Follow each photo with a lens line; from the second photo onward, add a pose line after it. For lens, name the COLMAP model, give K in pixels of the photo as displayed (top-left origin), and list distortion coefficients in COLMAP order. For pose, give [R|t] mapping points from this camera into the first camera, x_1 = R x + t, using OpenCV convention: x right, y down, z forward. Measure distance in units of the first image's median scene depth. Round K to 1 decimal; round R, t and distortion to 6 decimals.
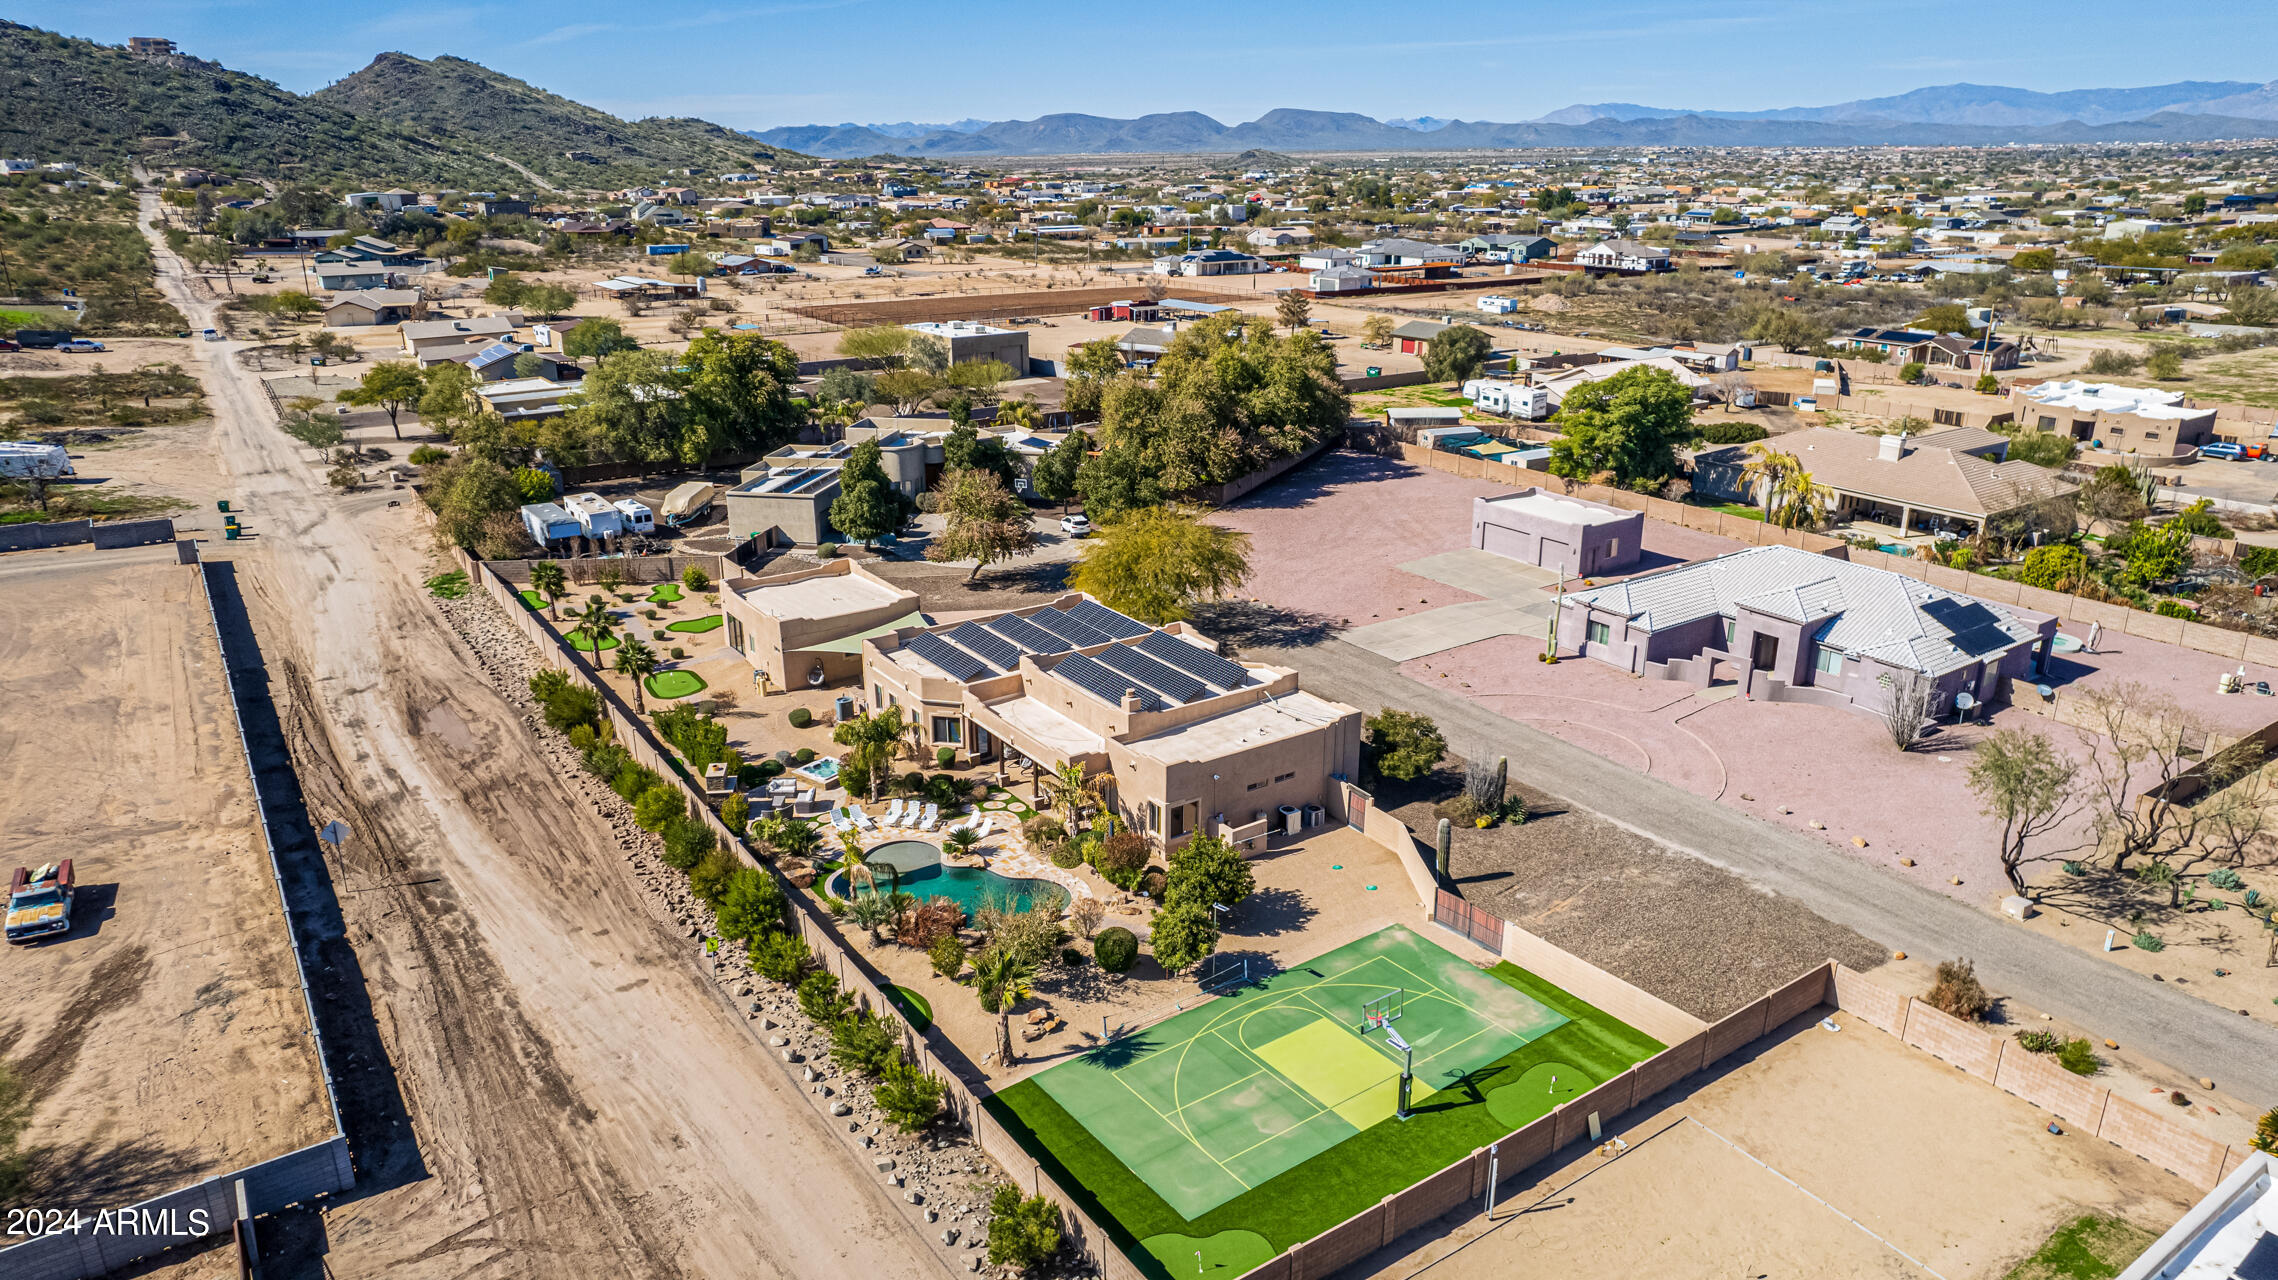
lens RADIAL K [[1455.1, 0, 1140.0], [0, 1455.1, 643.3], [0, 0, 1]] dist [-0.079562, 0.069611]
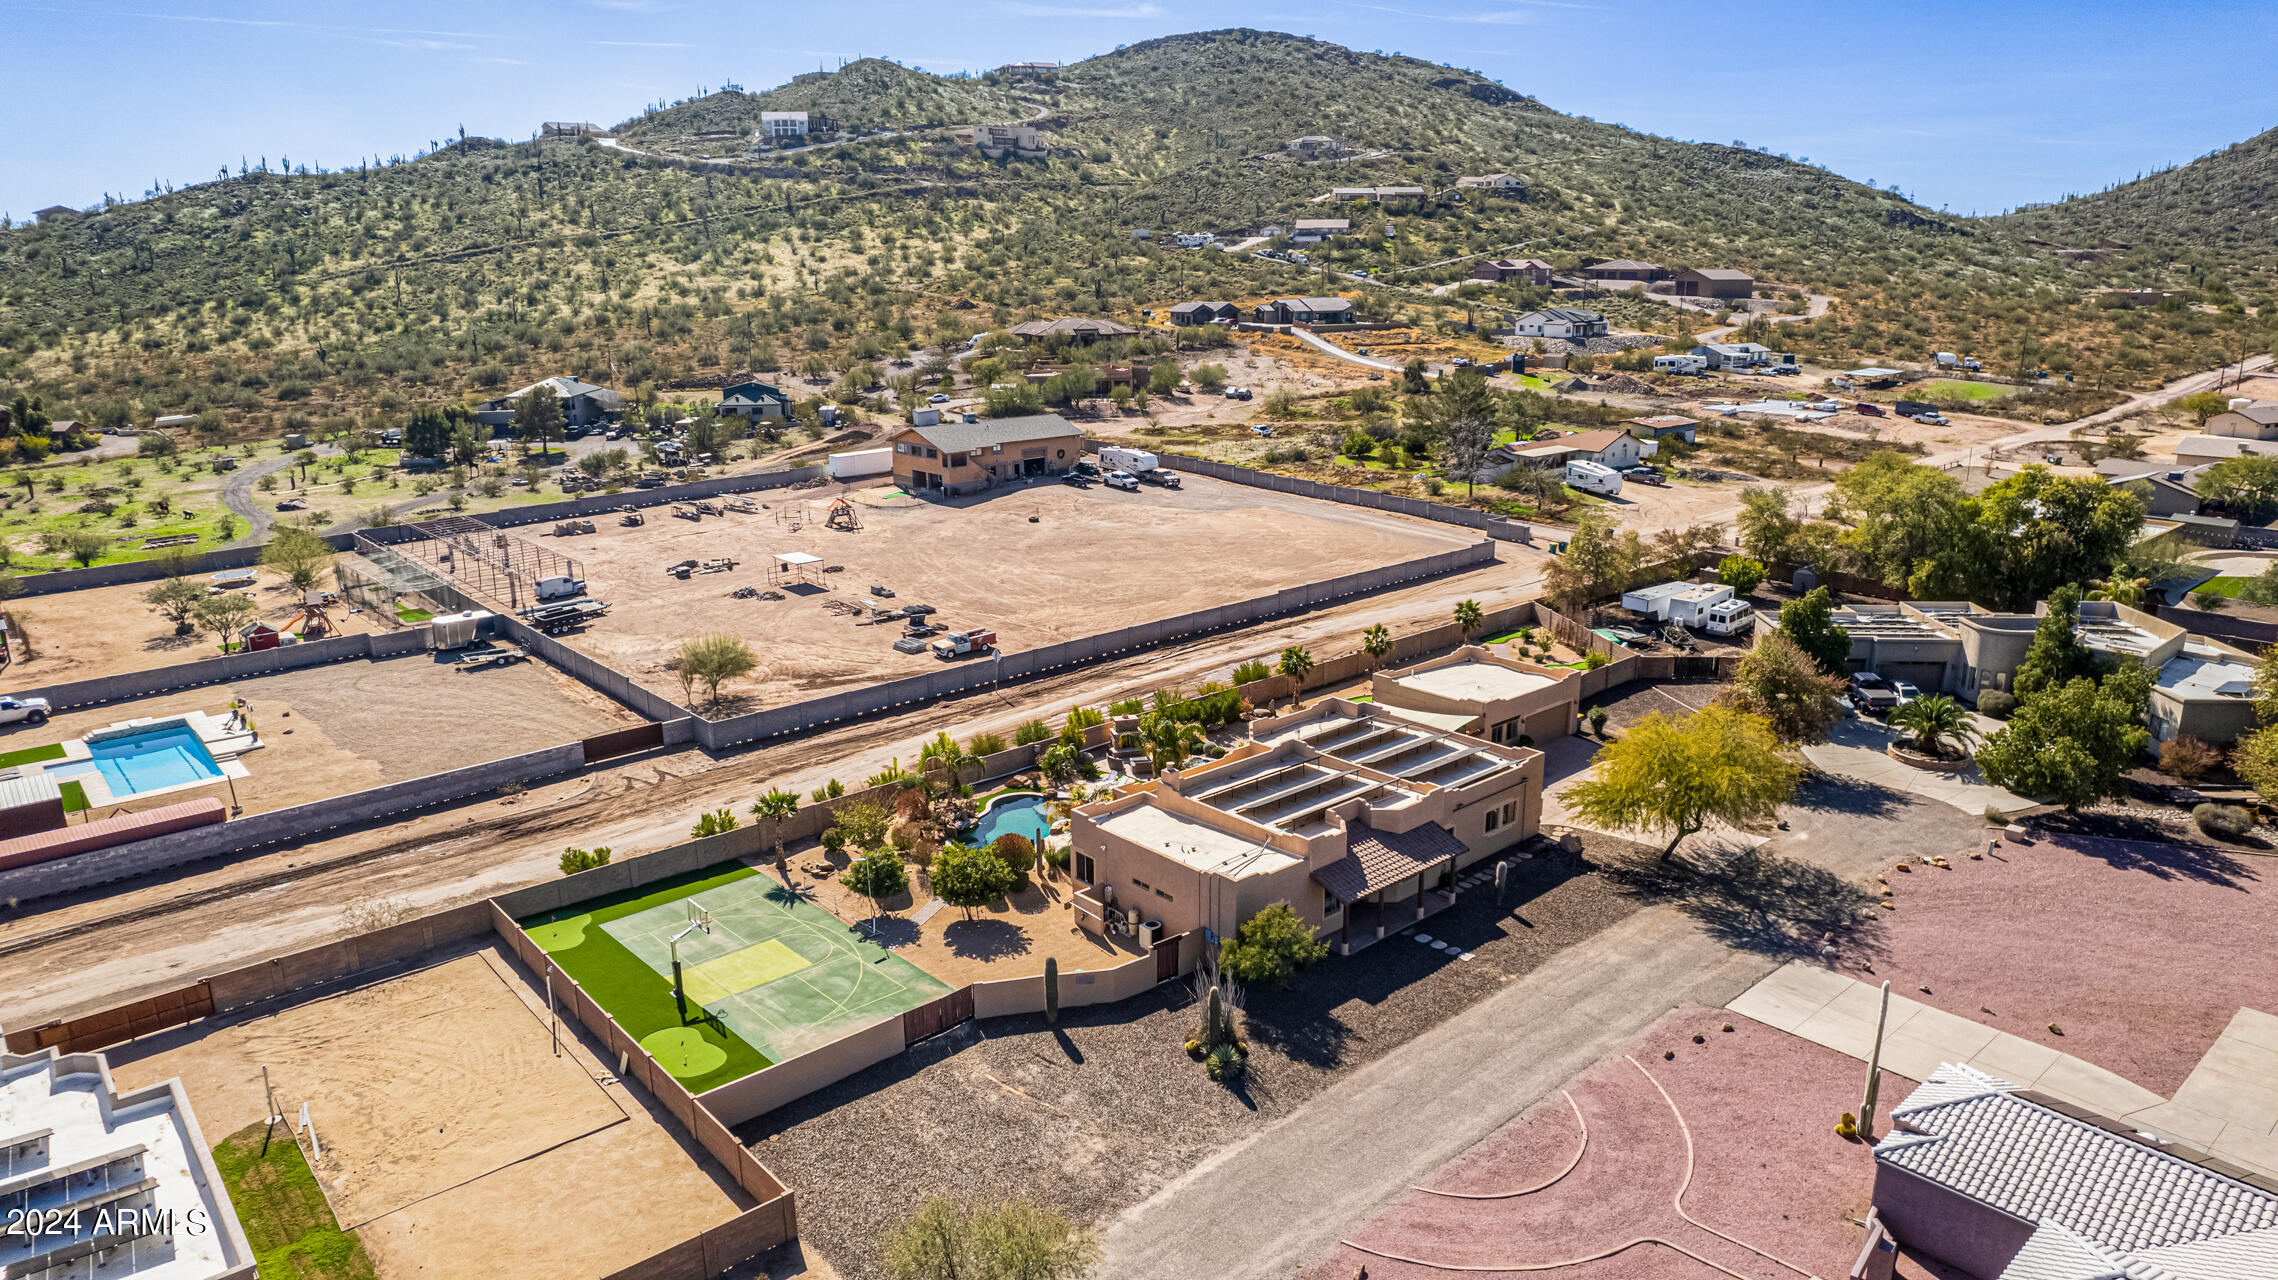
lens RADIAL K [[1455.1, 0, 1140.0], [0, 1455.1, 643.3], [0, 0, 1]] dist [-0.079562, 0.069611]
pose [[0.120684, 0.260155, -0.957995, 1.058873], [-0.313493, 0.925651, 0.211880, -0.287624], [0.941890, 0.274754, 0.193268, 0.785991]]
